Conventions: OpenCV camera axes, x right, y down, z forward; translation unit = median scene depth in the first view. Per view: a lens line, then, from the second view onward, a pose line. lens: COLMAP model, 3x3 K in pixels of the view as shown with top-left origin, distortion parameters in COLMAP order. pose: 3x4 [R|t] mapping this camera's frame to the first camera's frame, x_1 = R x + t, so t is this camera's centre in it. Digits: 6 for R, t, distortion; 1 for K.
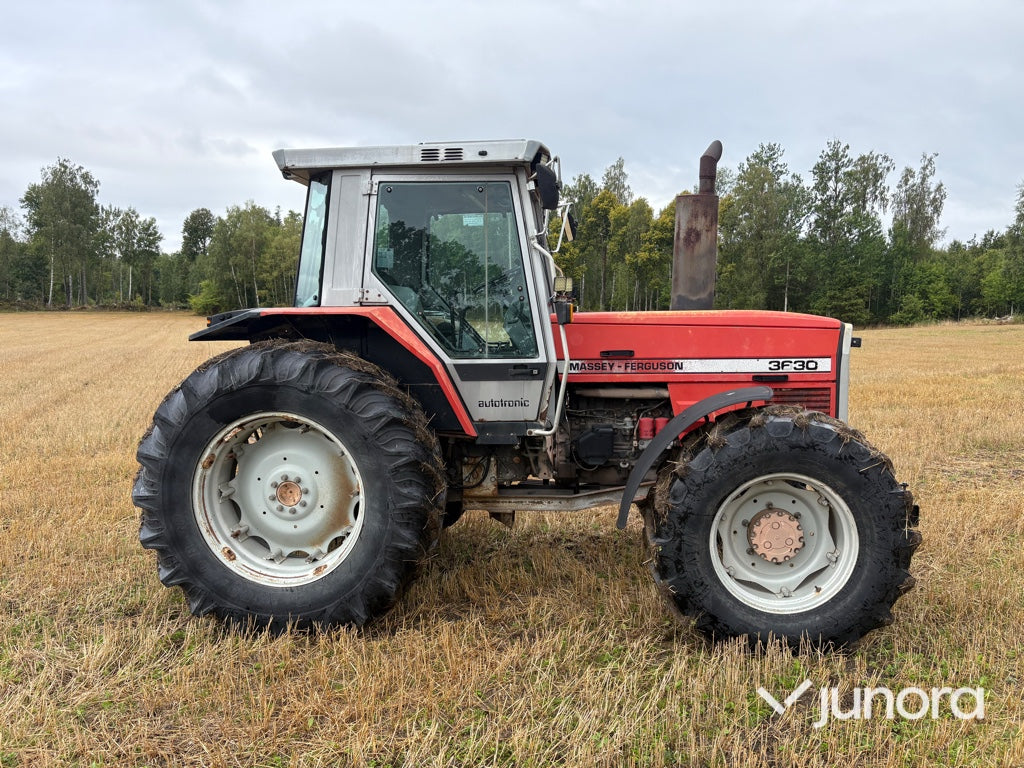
lens RADIAL K [[775.2, 0, 503.9], [0, 775.2, 387.1], [0, 0, 1]] dist [0.019856, -0.000224]
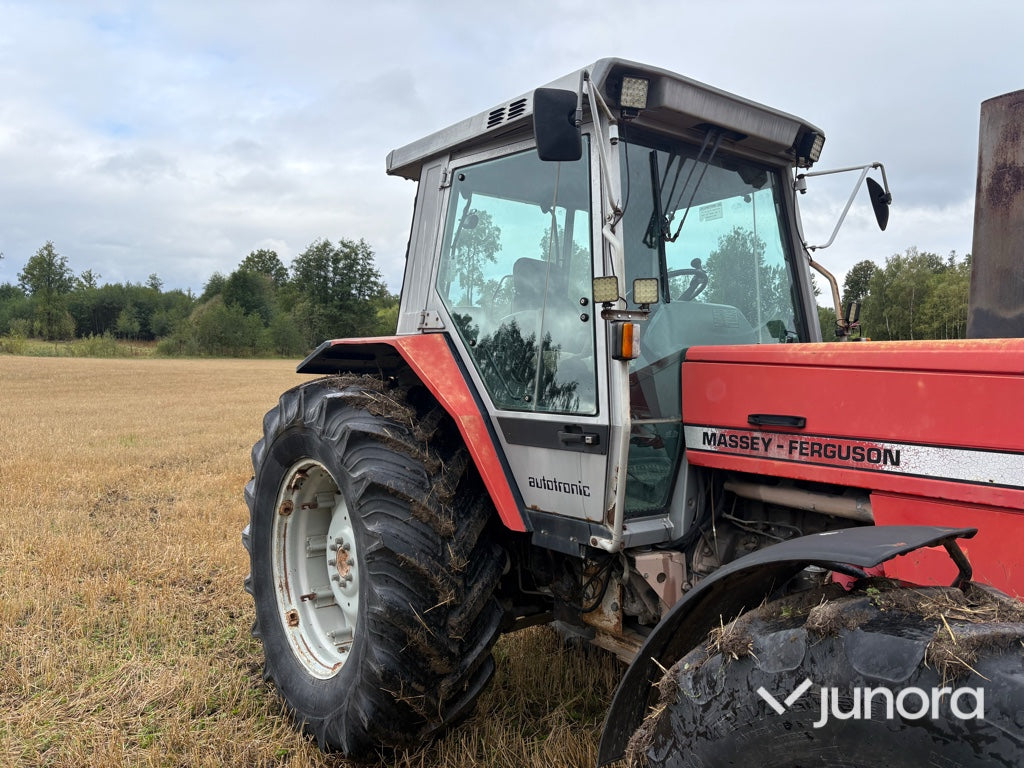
lens RADIAL K [[767.3, 0, 512.2], [0, 767.3, 385.4], [0, 0, 1]] dist [0.070920, -0.085635]
pose [[0.694404, 0.038143, -0.718574, 0.416063], [-0.088790, 0.995505, -0.032961, -0.036033], [0.714086, 0.086690, 0.694669, 0.535579]]
